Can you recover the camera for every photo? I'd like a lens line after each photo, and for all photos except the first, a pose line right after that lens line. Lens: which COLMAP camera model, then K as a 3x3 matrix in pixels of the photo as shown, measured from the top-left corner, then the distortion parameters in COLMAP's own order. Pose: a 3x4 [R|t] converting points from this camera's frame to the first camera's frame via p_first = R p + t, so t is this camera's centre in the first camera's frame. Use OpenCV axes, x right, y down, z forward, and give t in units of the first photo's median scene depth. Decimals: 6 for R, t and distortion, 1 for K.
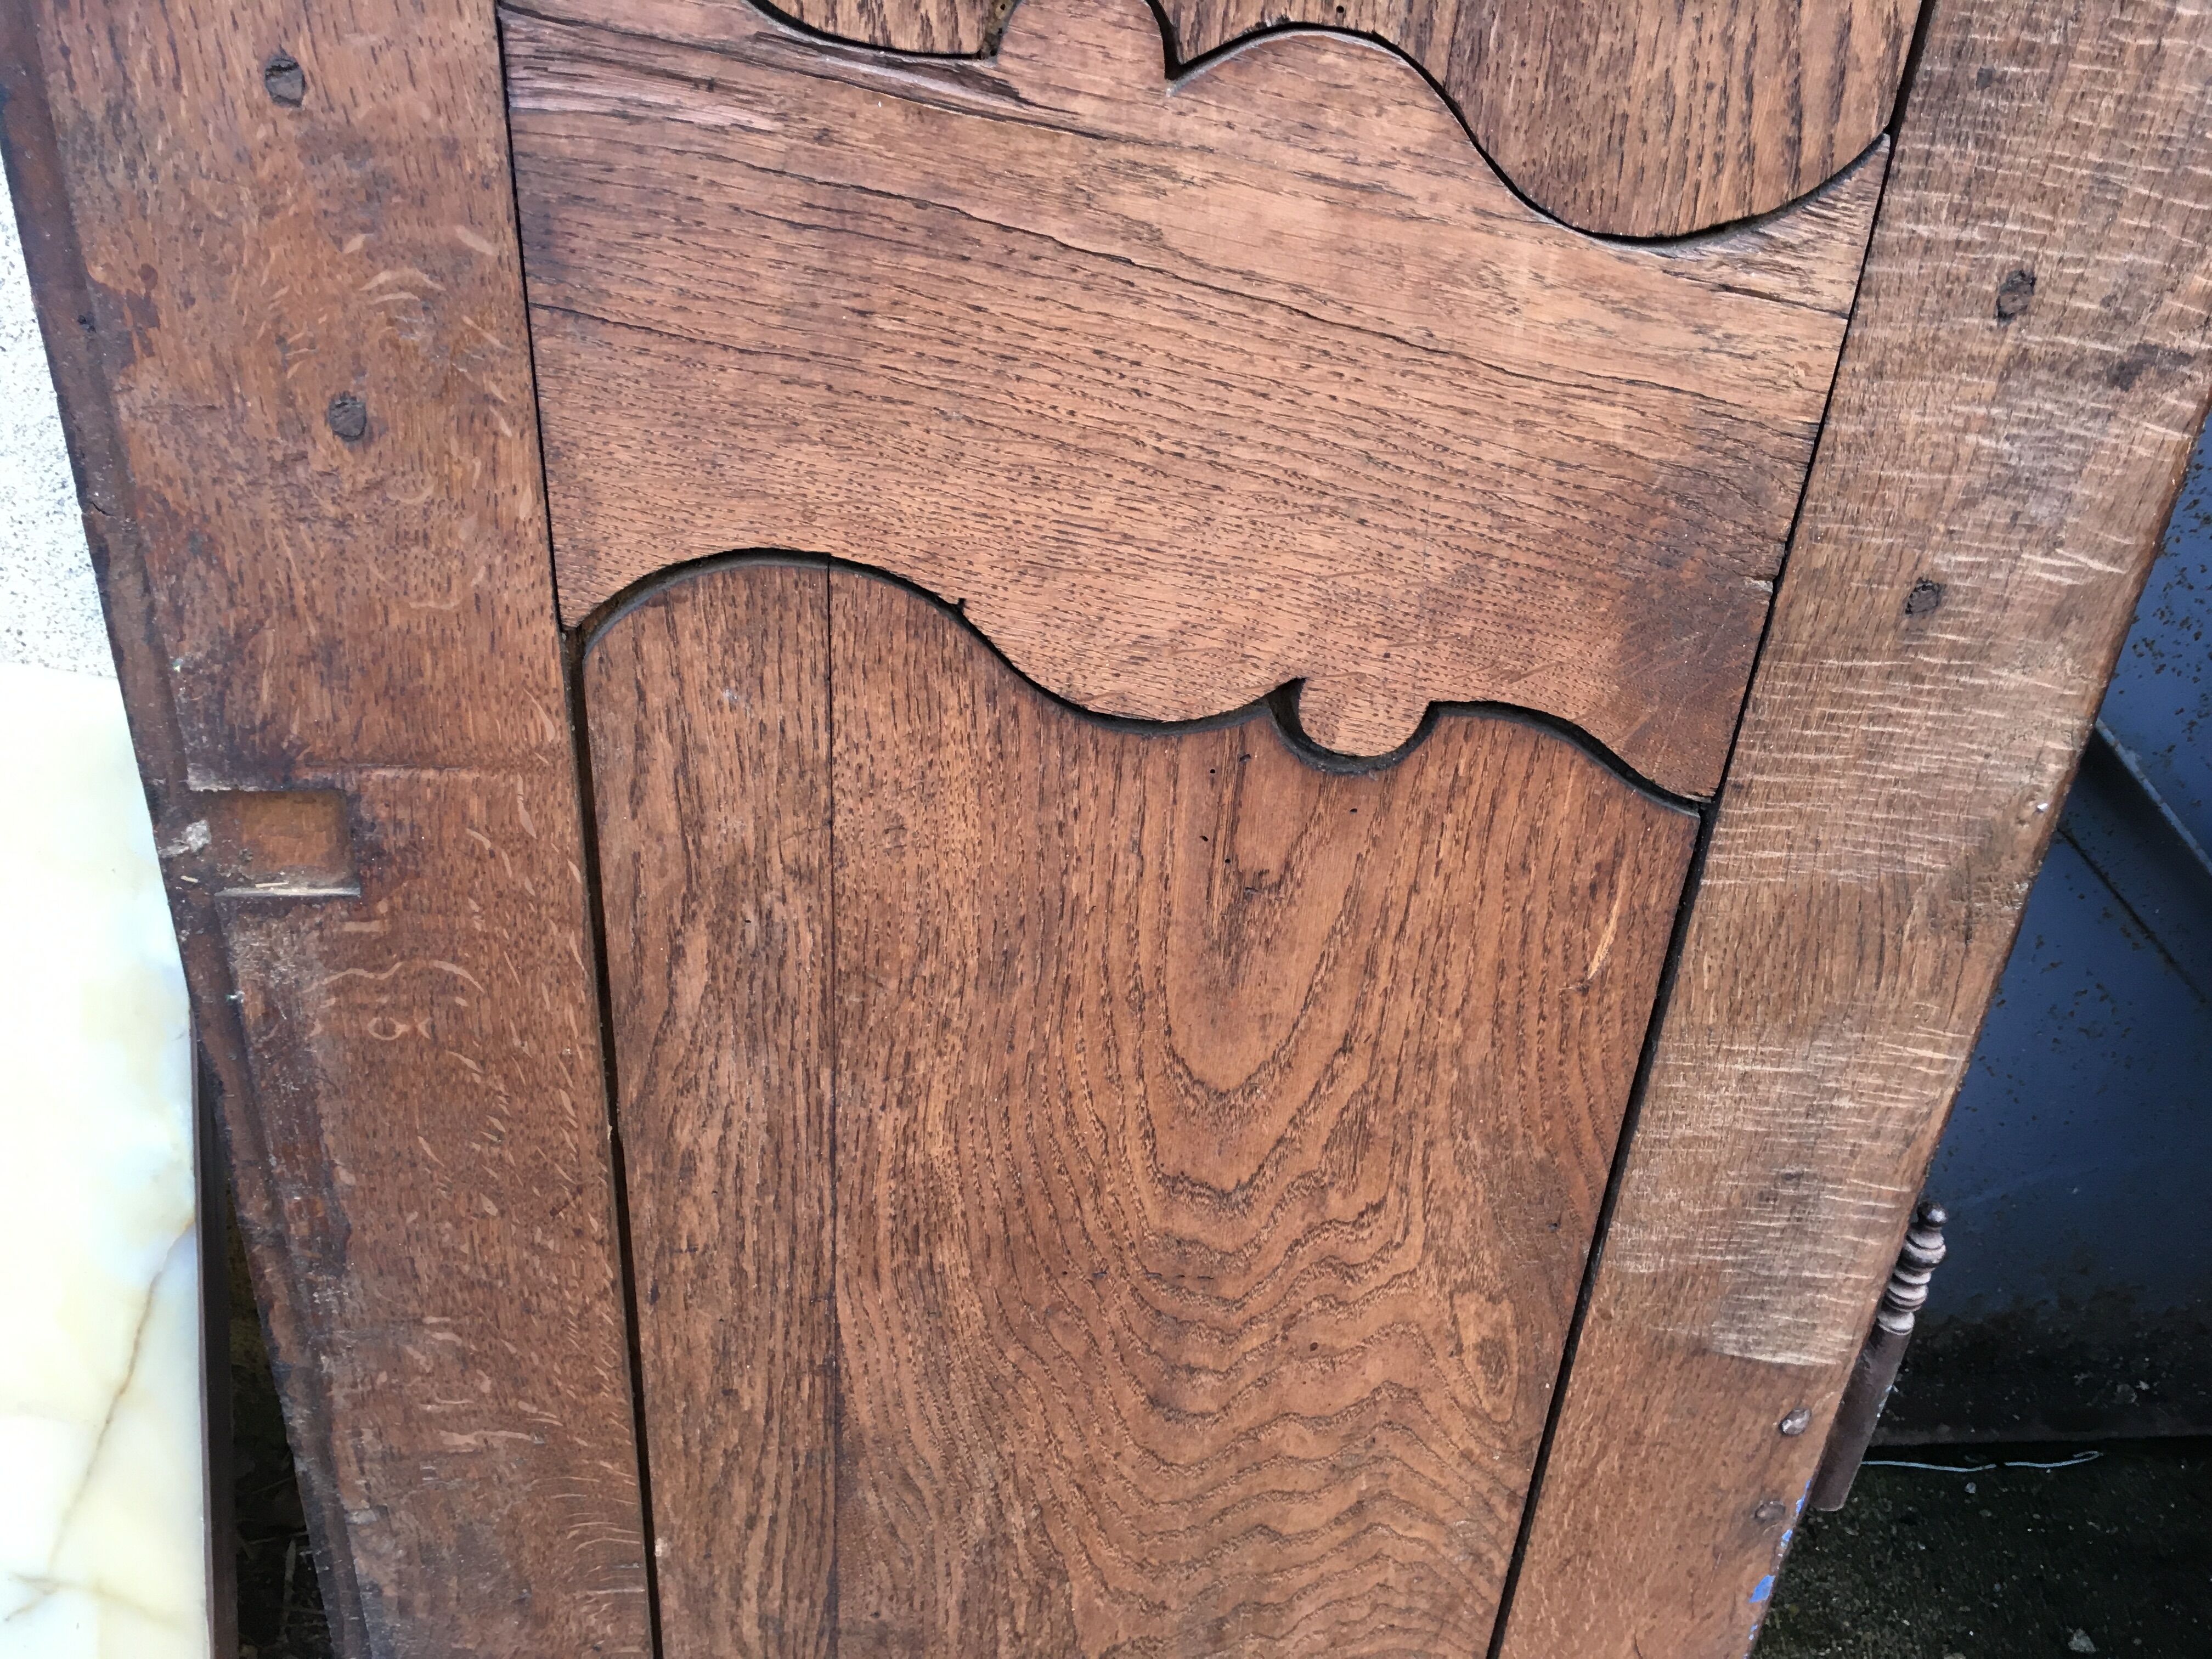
lens RADIAL K [[1889.6, 0, 1106.9], [0, 1889.6, 833.9], [0, 0, 1]] dist [0.074547, -0.110039]
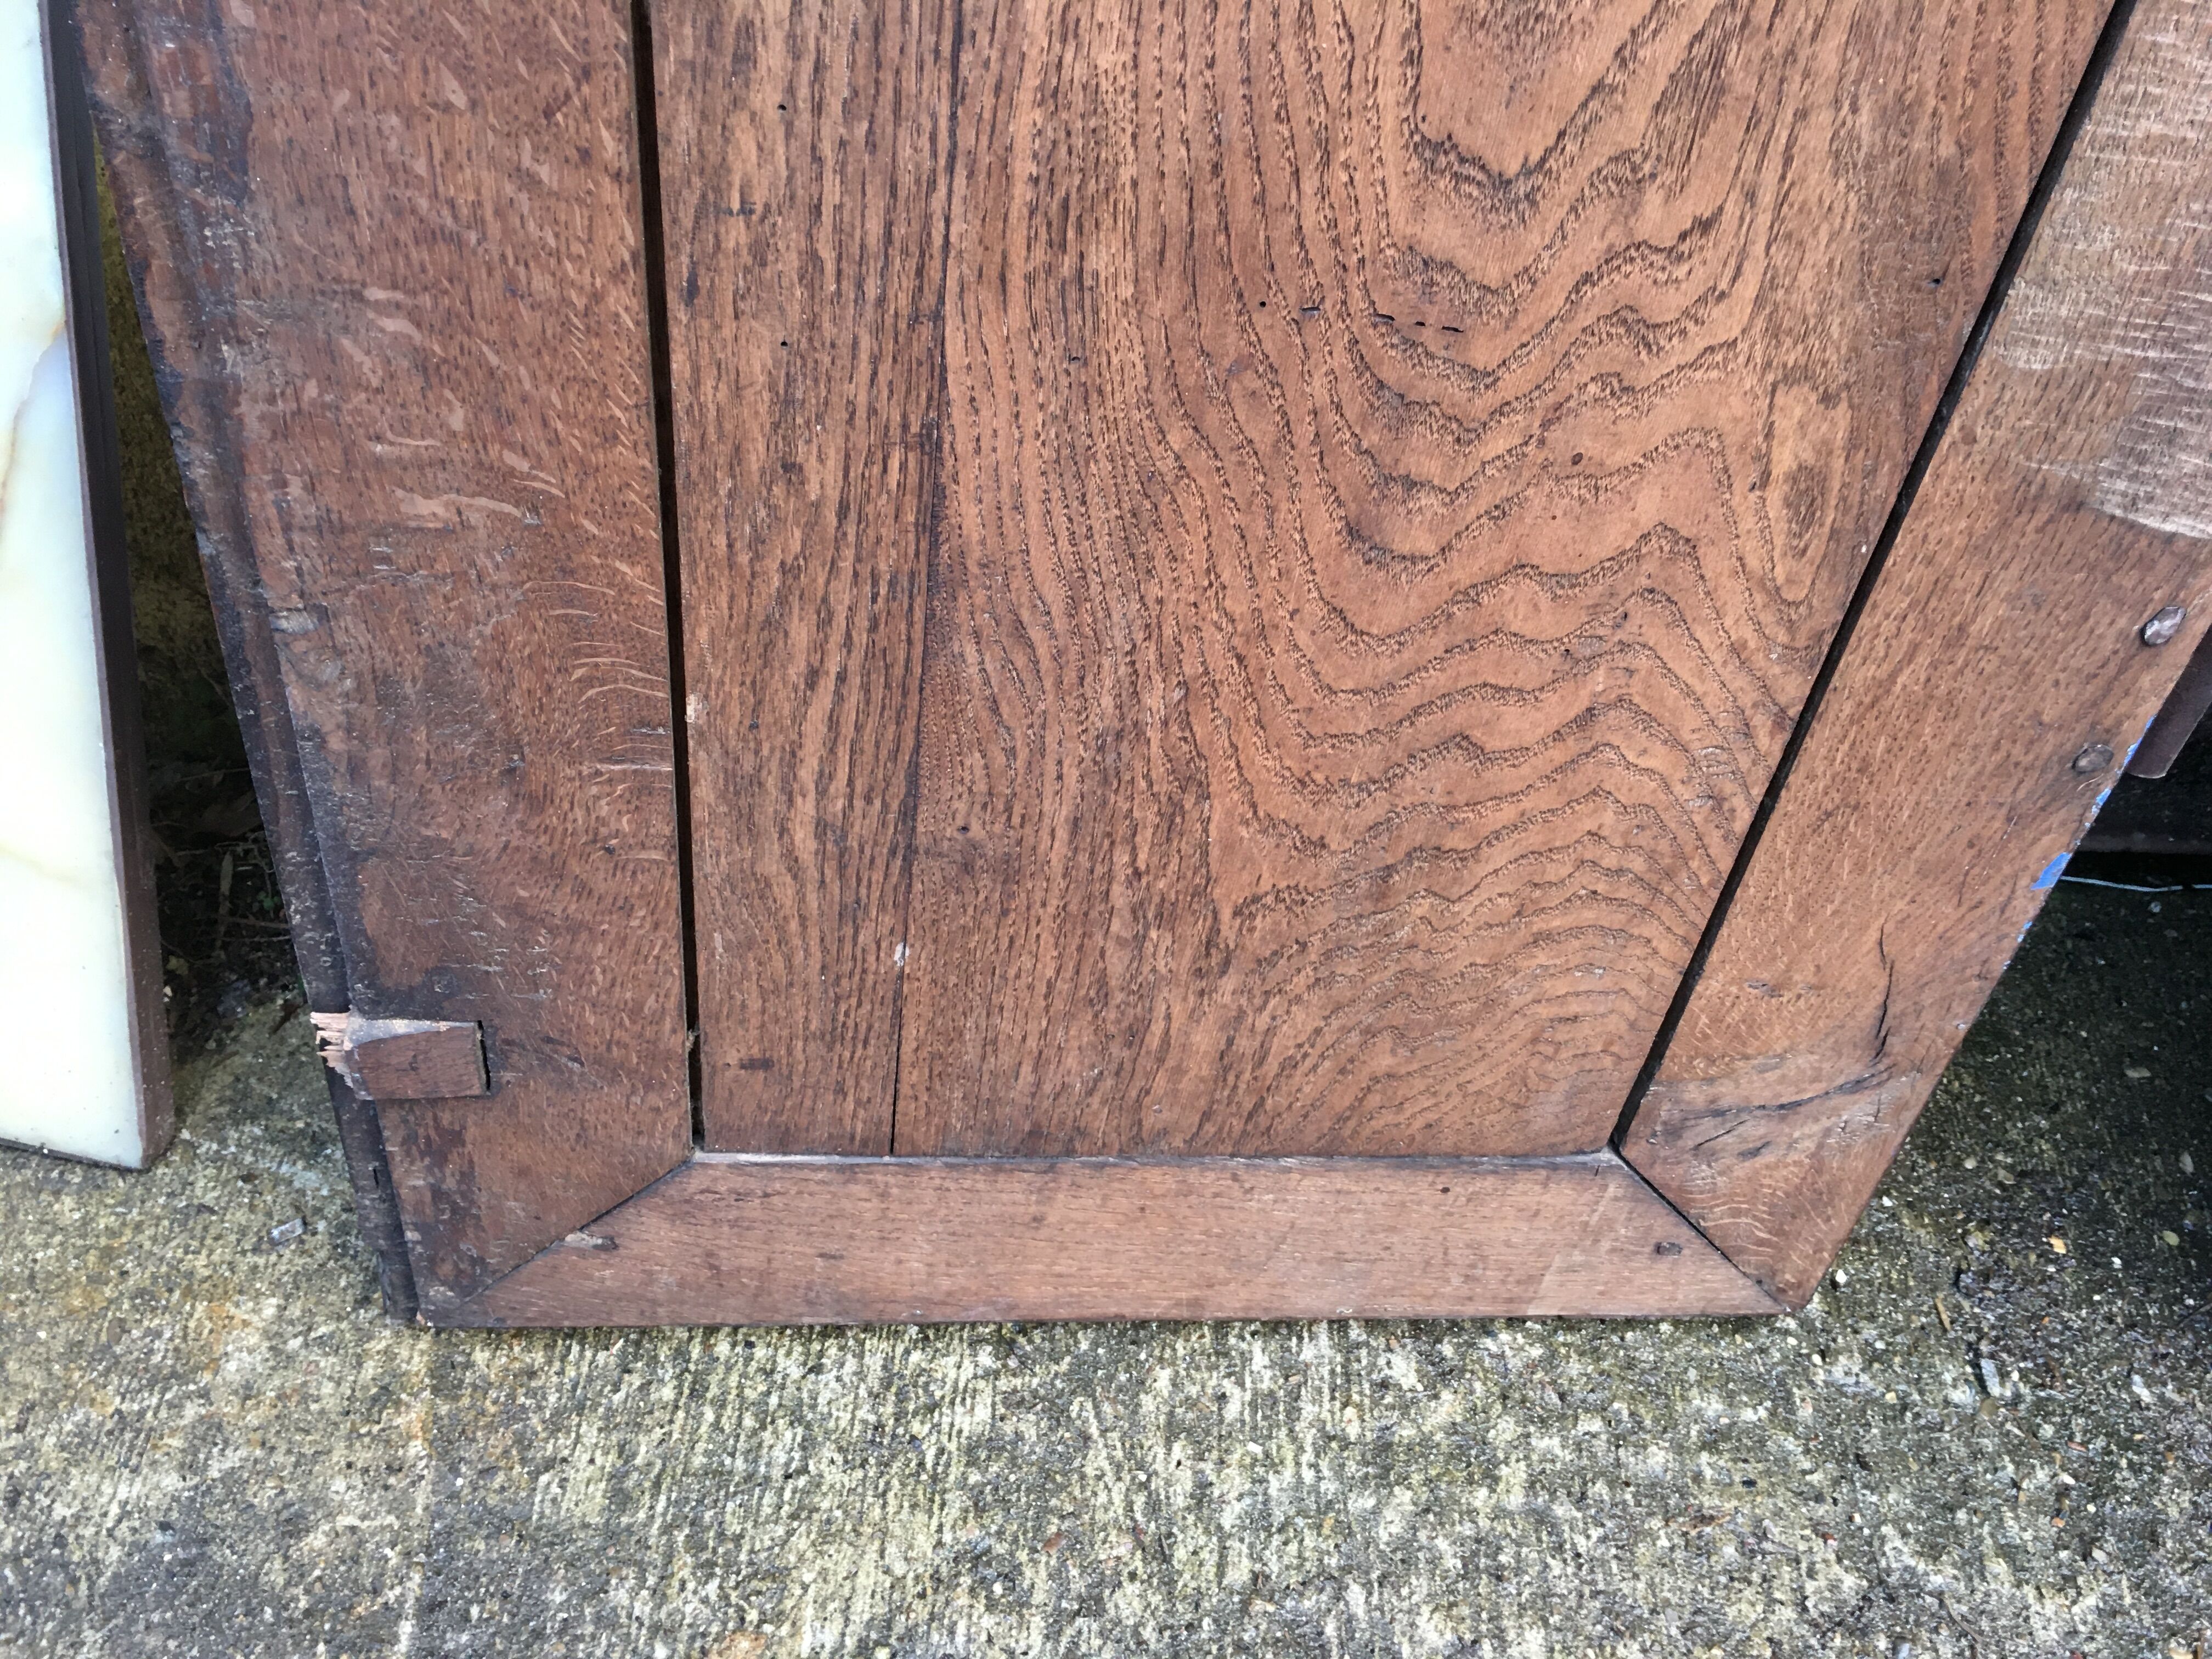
lens RADIAL K [[1889.6, 0, 1108.1], [0, 1889.6, 845.6], [0, 0, 1]] dist [0.074547, -0.110039]
pose [[0.998928, 0.040177, 0.022999, -0.085382], [-0.043691, 0.982431, 0.181442, 0.292603], [-0.015305, -0.182253, 0.983133, 0.245992]]
